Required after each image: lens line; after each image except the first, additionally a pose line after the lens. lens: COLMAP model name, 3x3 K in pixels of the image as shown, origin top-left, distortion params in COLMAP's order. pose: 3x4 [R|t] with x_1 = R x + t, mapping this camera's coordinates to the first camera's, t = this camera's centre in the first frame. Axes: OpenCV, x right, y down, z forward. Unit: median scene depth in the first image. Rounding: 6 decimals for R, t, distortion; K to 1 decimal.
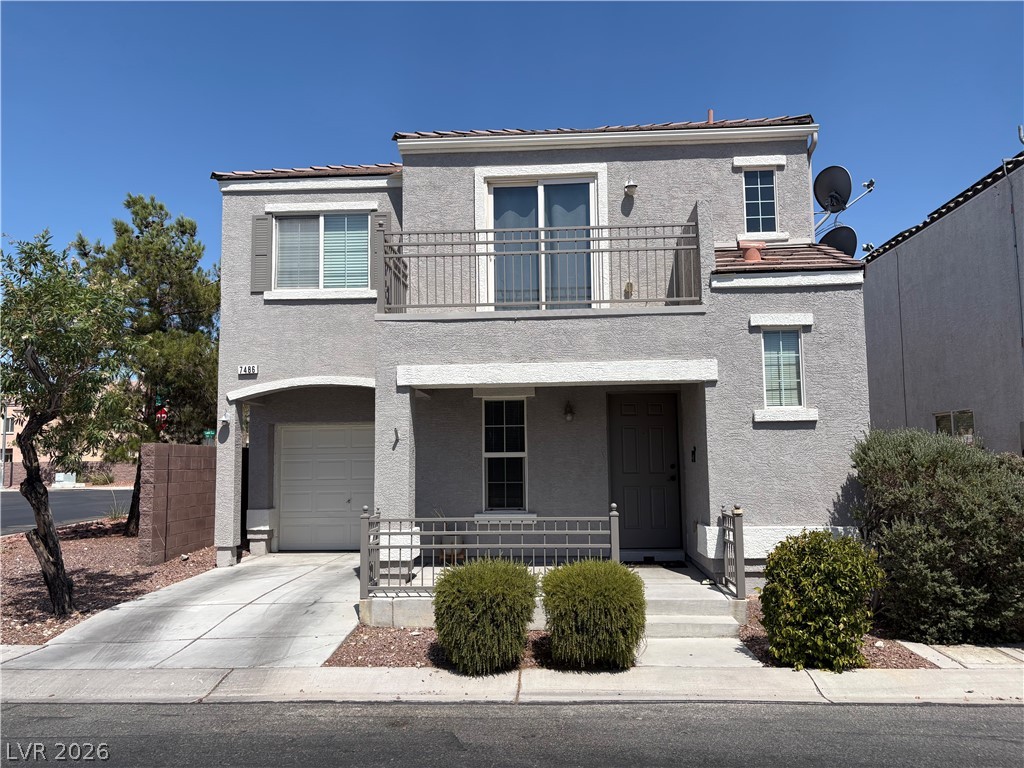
lens RADIAL K [[771.9, 0, 508.9], [0, 771.9, 379.8], [0, 0, 1]] dist [0.040896, -0.031730]
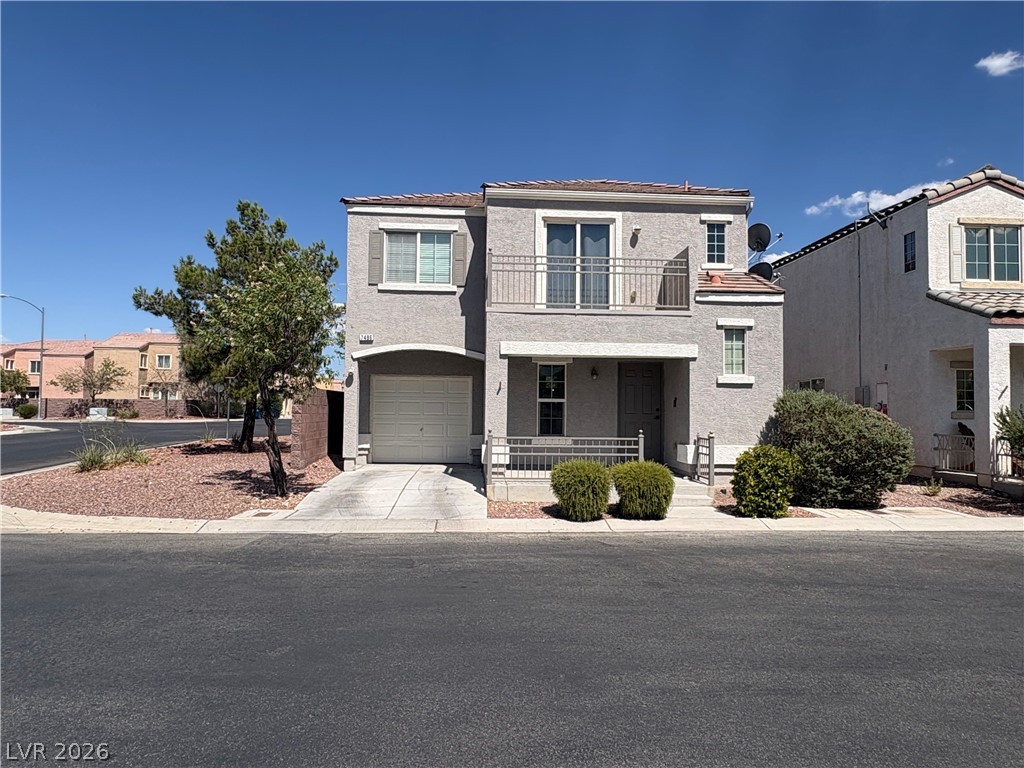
lens RADIAL K [[630.2, 0, 511.1], [0, 630.2, 380.8], [0, 0, 1]] dist [0.000347, 0.003317]
pose [[0.992773, 0.027480, 0.116821, -0.238843], [-0.034456, 0.997715, 0.058122, -0.012006], [-0.114957, -0.061727, 0.991451, -0.244888]]
